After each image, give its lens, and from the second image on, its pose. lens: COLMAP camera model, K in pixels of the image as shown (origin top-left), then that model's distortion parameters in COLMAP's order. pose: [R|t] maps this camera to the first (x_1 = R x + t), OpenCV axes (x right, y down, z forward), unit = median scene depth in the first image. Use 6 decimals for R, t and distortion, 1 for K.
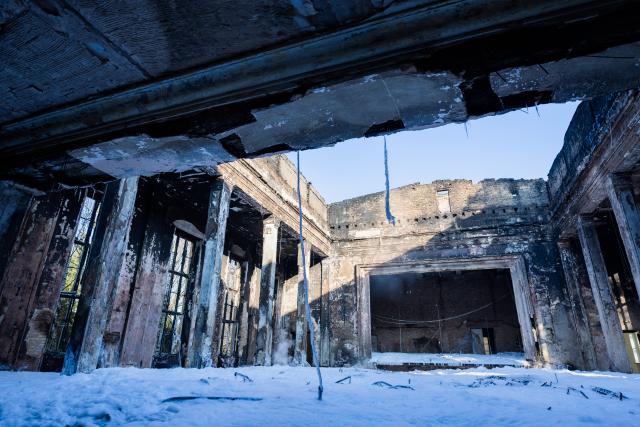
lens RADIAL K [[377.0, 0, 321.4], [0, 377.0, 214.5], [0, 0, 1]] dist [-0.007686, -0.001222]
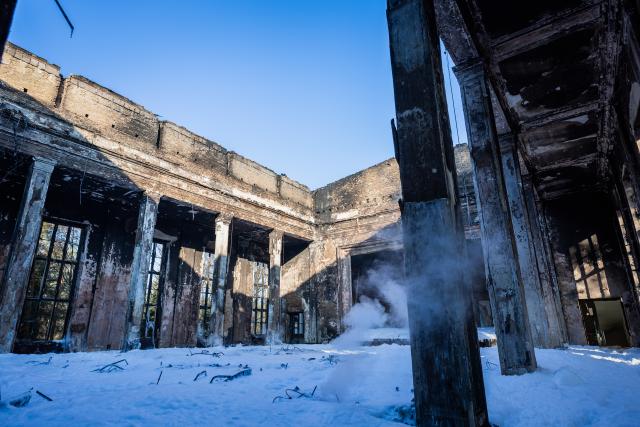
lens RADIAL K [[377.0, 0, 320.1], [0, 377.0, 213.4], [0, 0, 1]] dist [-0.007686, -0.001222]
pose [[0.959521, -0.108982, -0.259696, 0.412673], [0.124856, 0.991136, 0.045382, -0.012954], [0.252449, -0.075969, 0.964623, -0.007114]]
